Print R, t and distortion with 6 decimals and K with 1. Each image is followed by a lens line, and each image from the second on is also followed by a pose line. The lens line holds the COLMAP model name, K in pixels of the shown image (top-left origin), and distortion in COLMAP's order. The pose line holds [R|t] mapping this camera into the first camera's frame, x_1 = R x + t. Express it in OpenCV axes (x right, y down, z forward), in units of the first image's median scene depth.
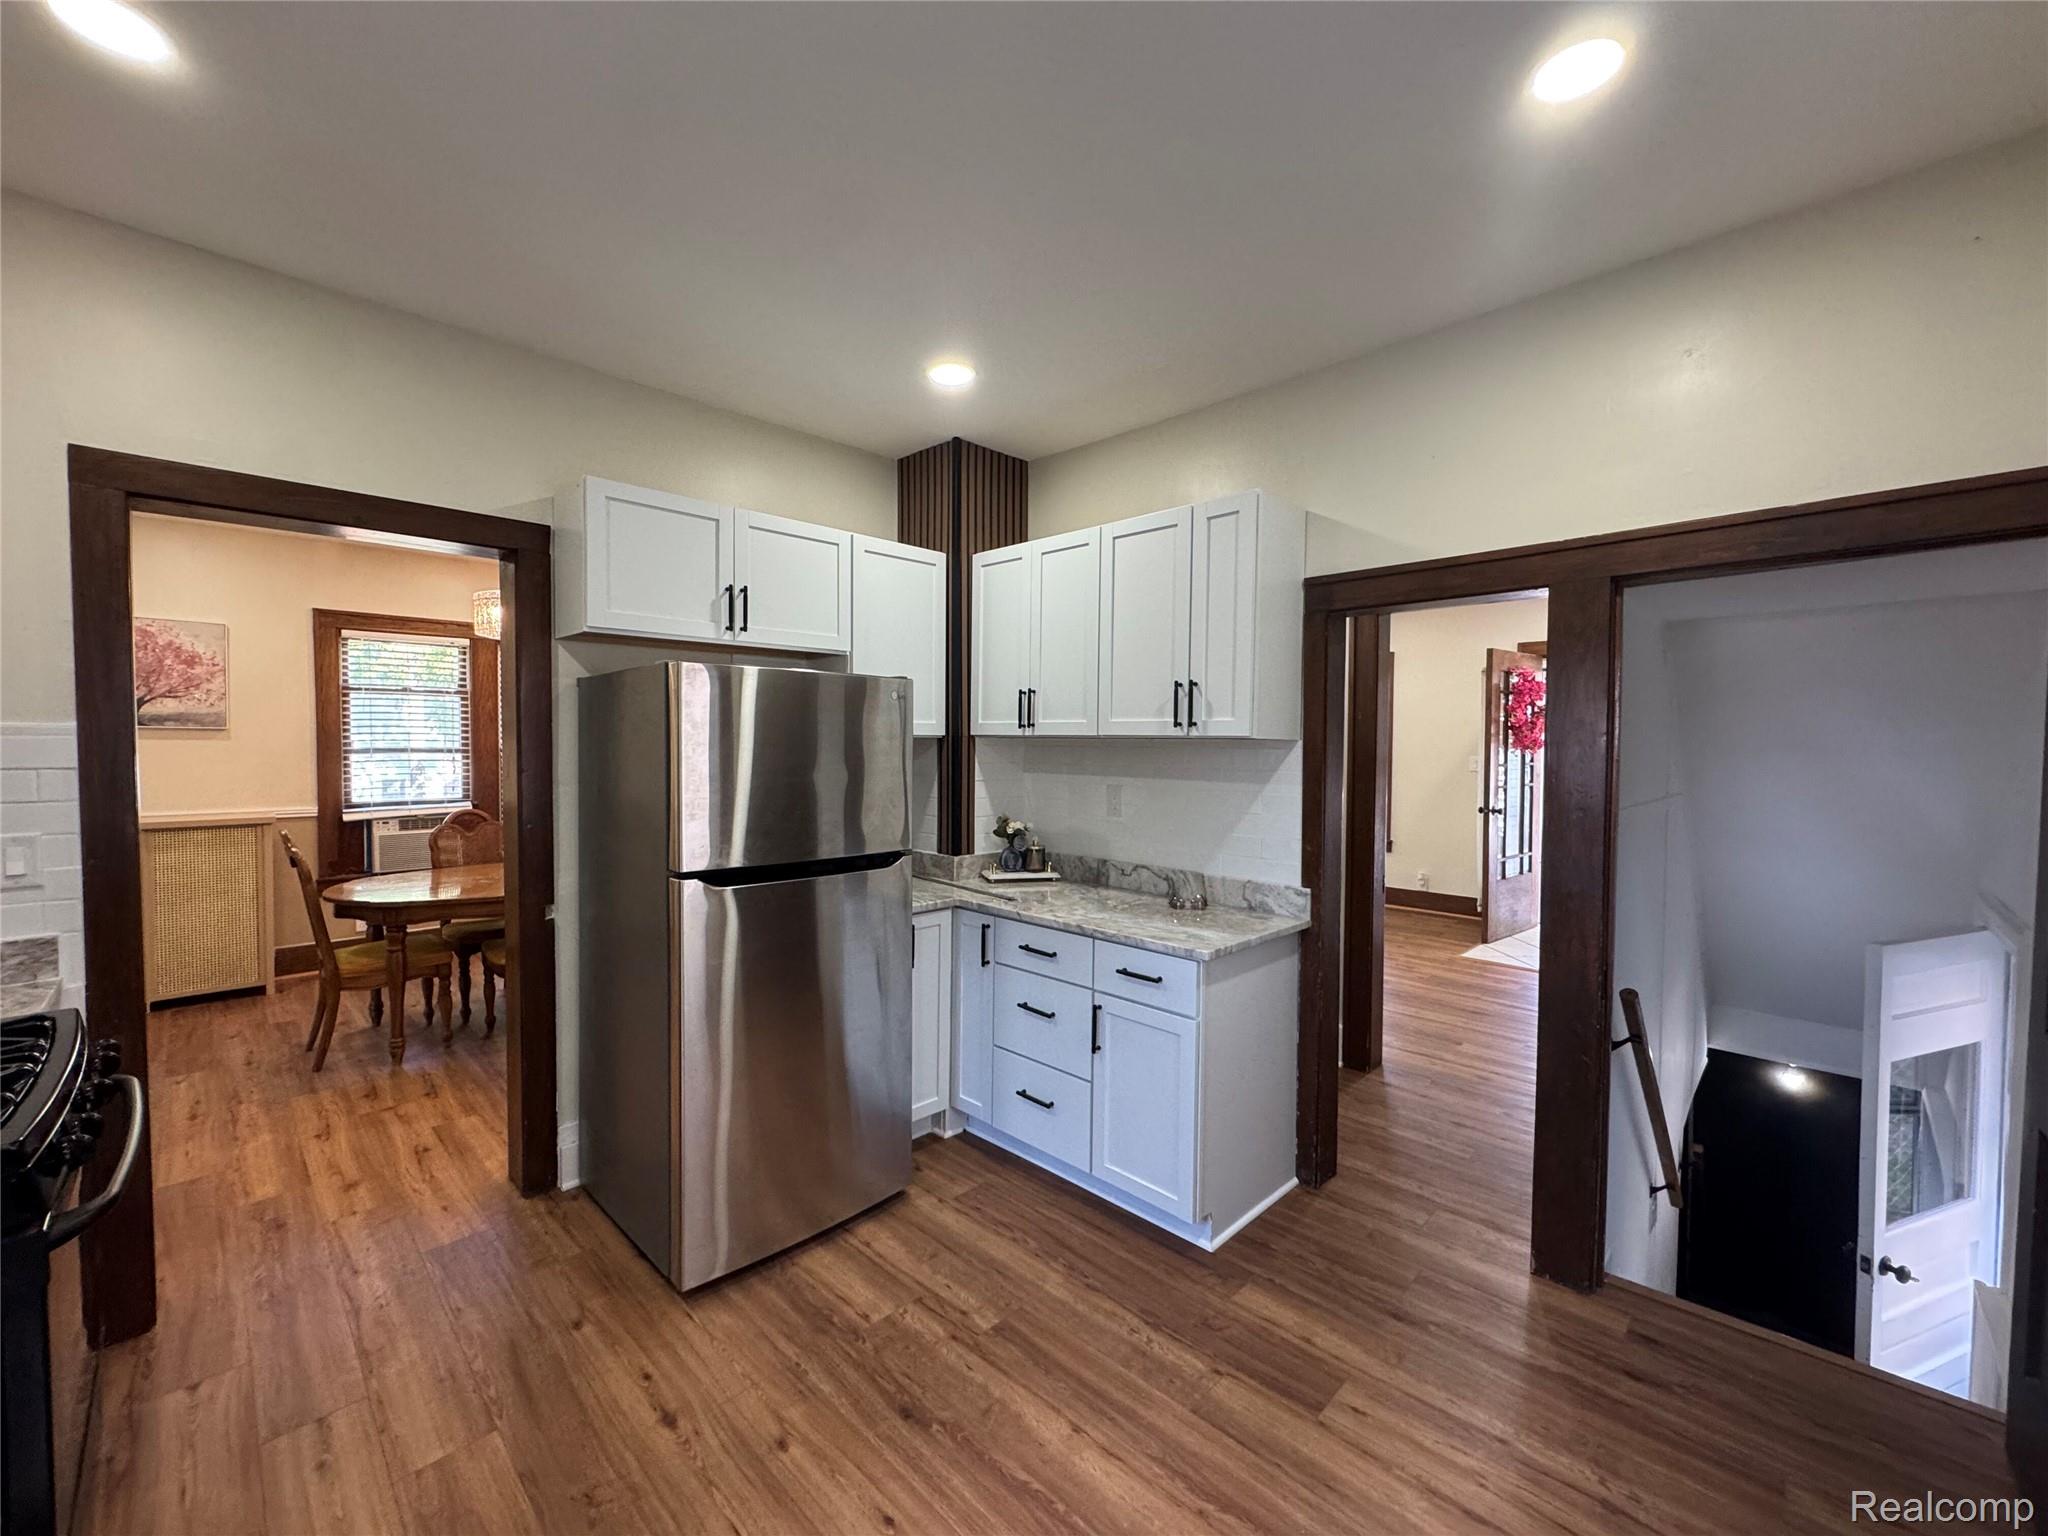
lens RADIAL K [[821.4, 0, 1031.7], [0, 821.4, 763.5], [0, 0, 1]] dist [-0.006787, -0.000138]
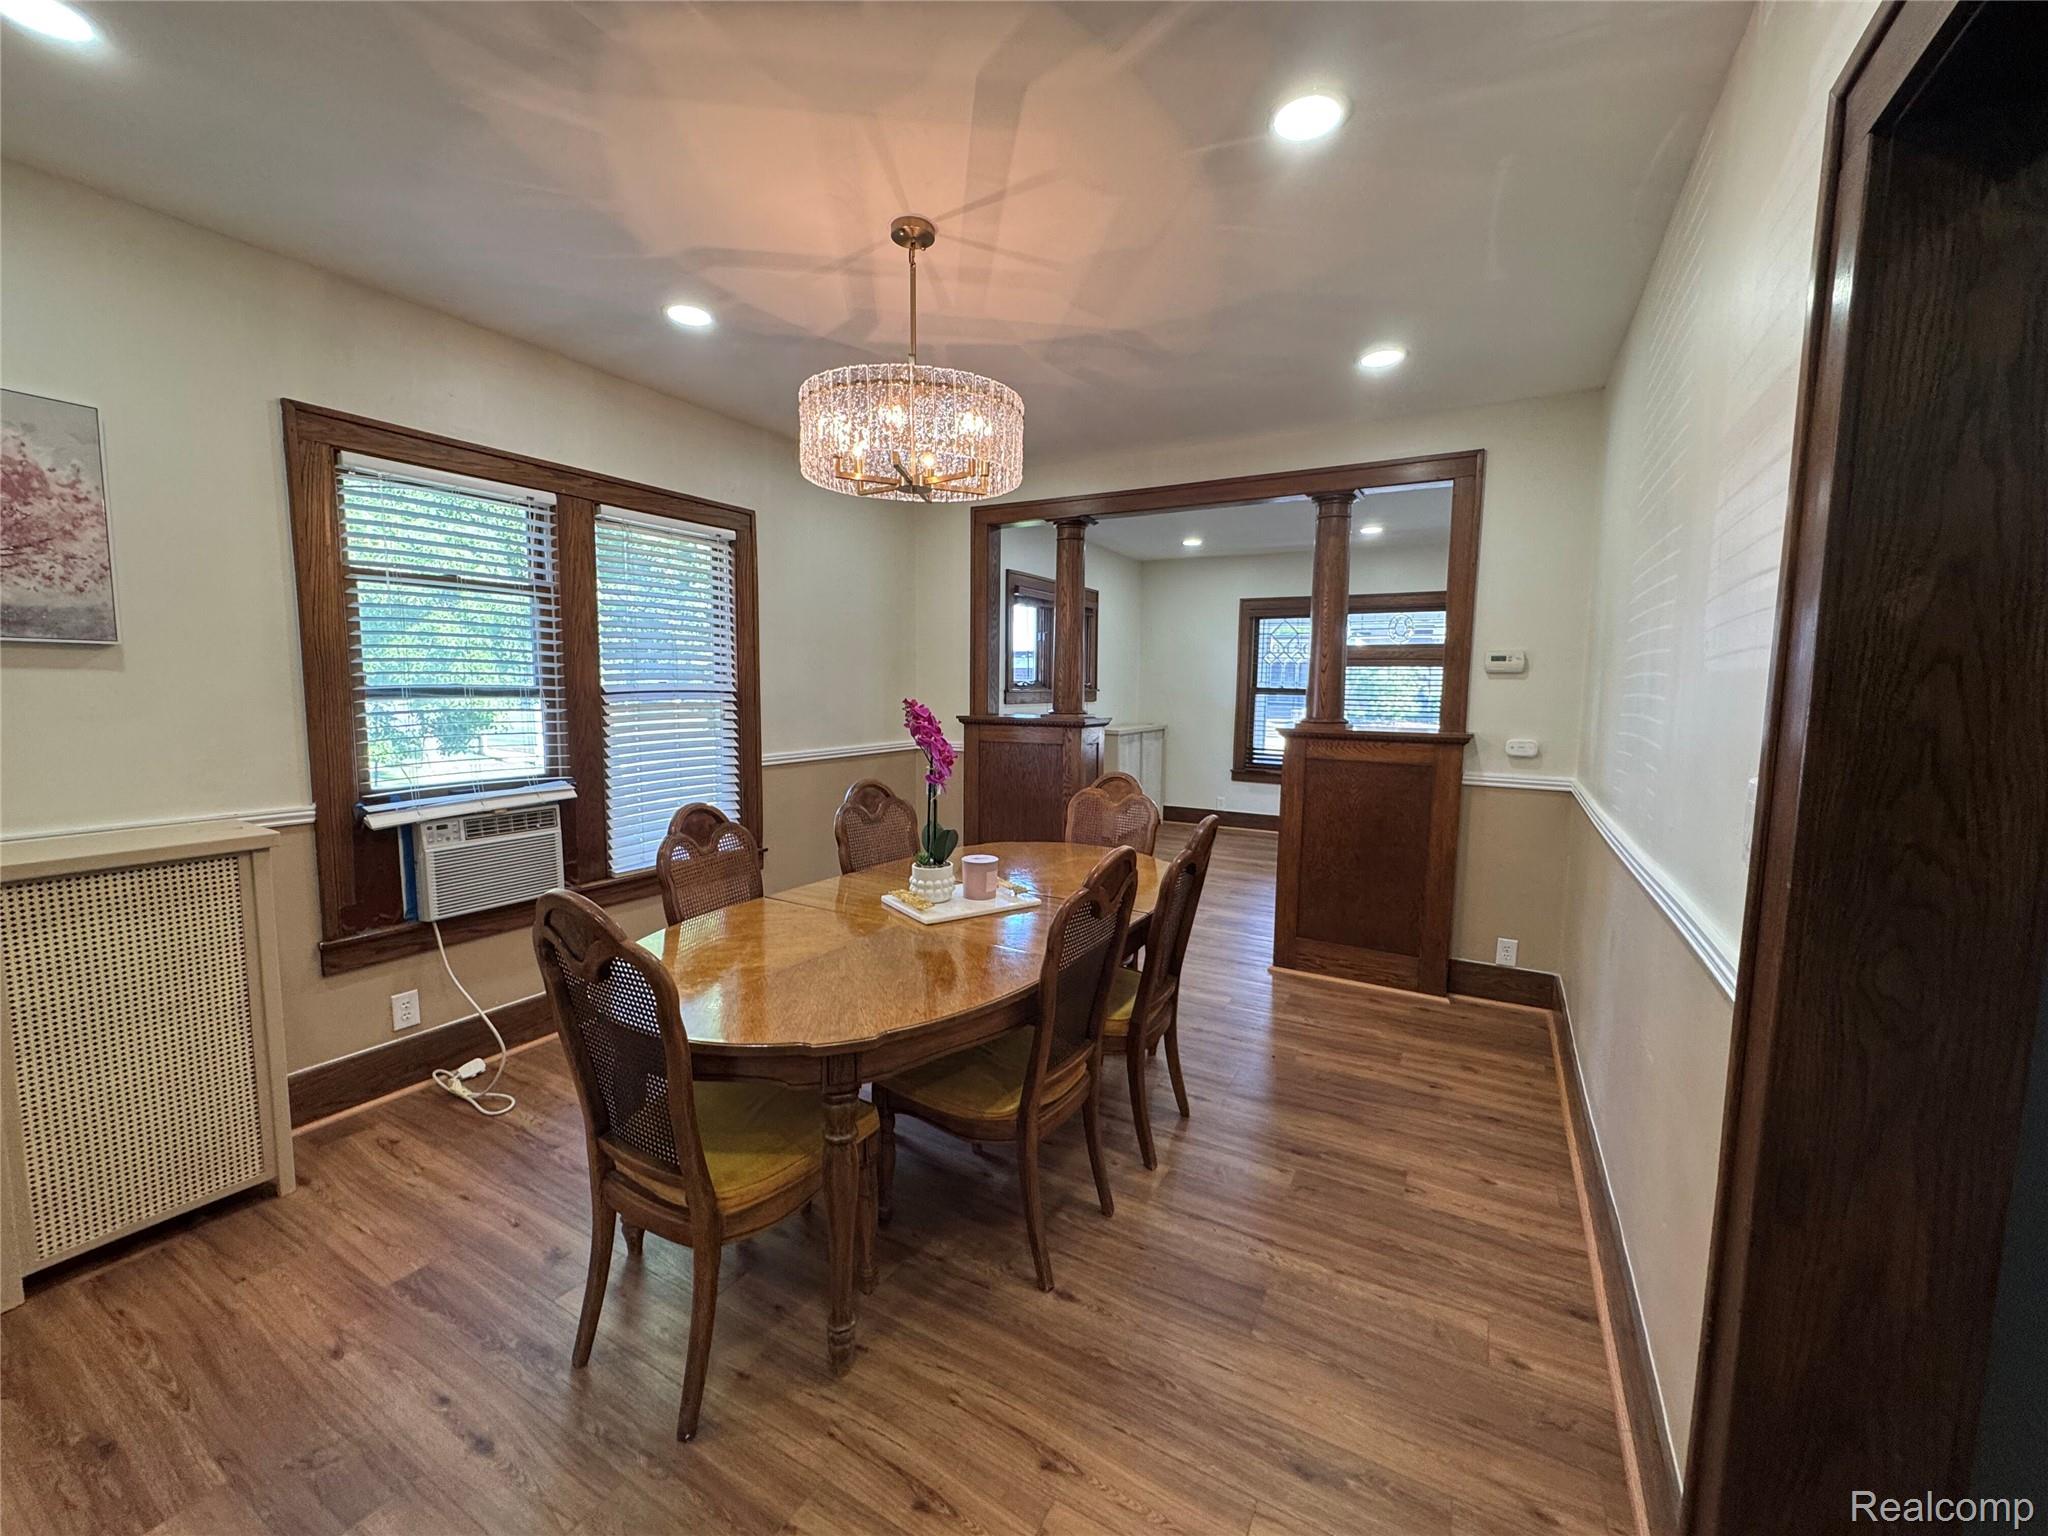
lens RADIAL K [[821.4, 0, 1006.1], [0, 821.4, 766.9], [0, 0, 1]] dist [-0.006787, -0.000138]
pose [[0.971155, -0.016245, 0.237893, -0.116744], [-0.002596, 0.996897, 0.078671, -0.002181], [-0.238433, -0.077020, 0.968100, 0.082752]]
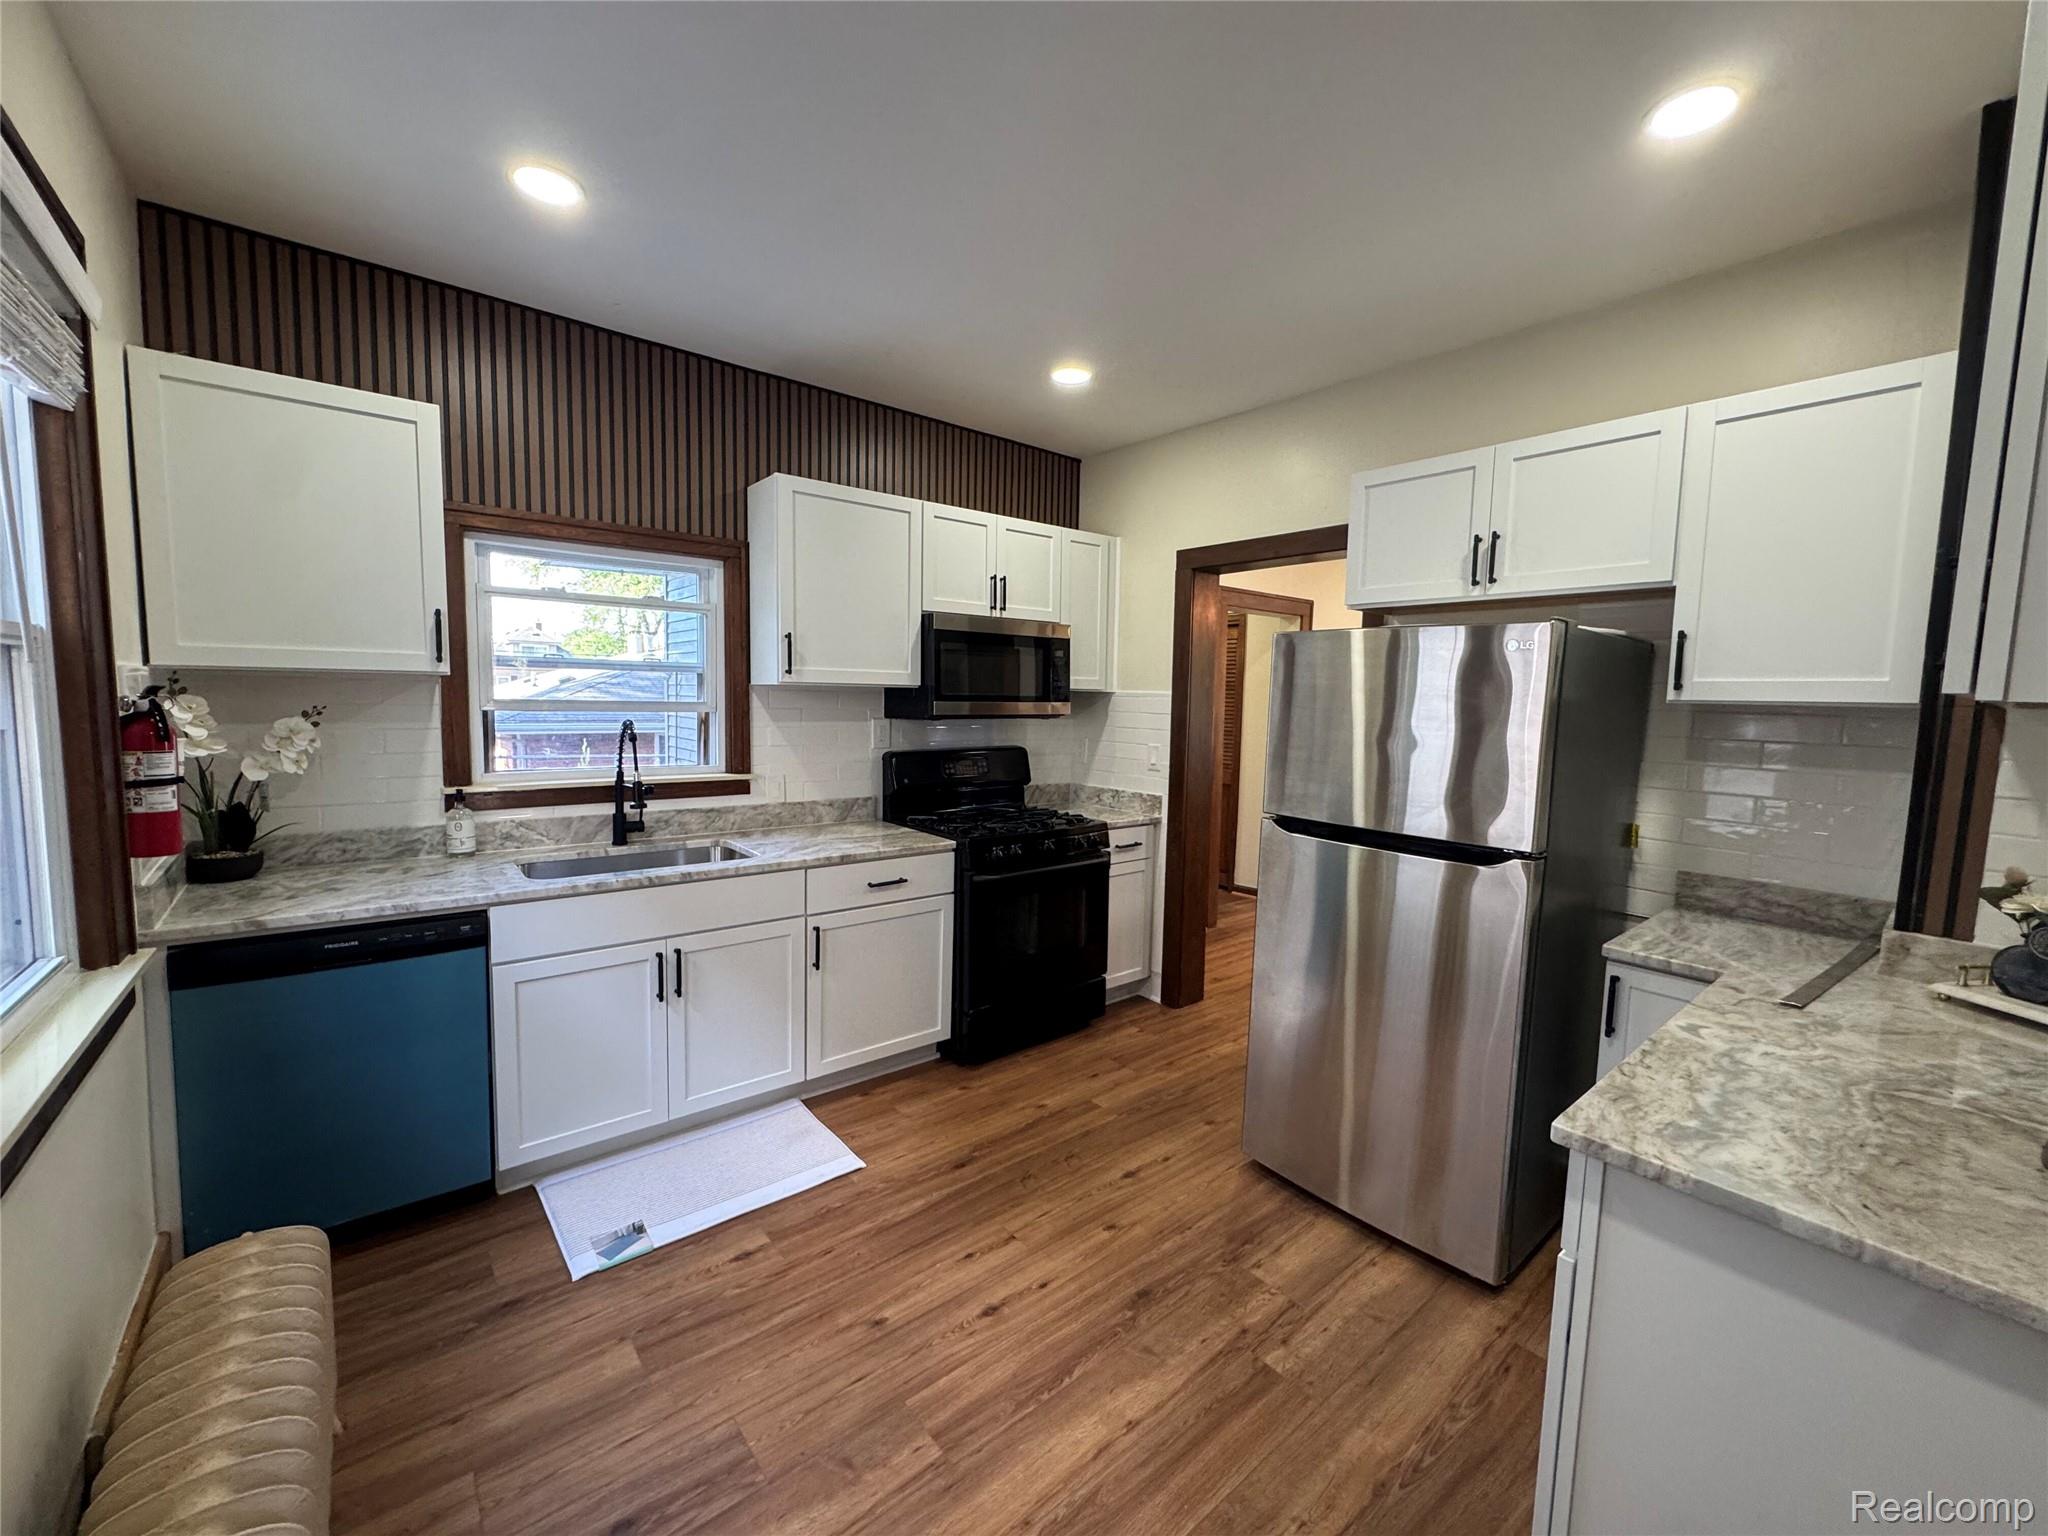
lens RADIAL K [[821.4, 0, 1013.8], [0, 821.4, 772.1], [0, 0, 1]] dist [-0.006787, -0.000138]
pose [[-0.124716, 0.079923, -0.988968, 1.382402], [-0.055584, 0.994622, 0.087390, -0.011792], [0.990634, 0.065870, -0.119603, 1.361235]]
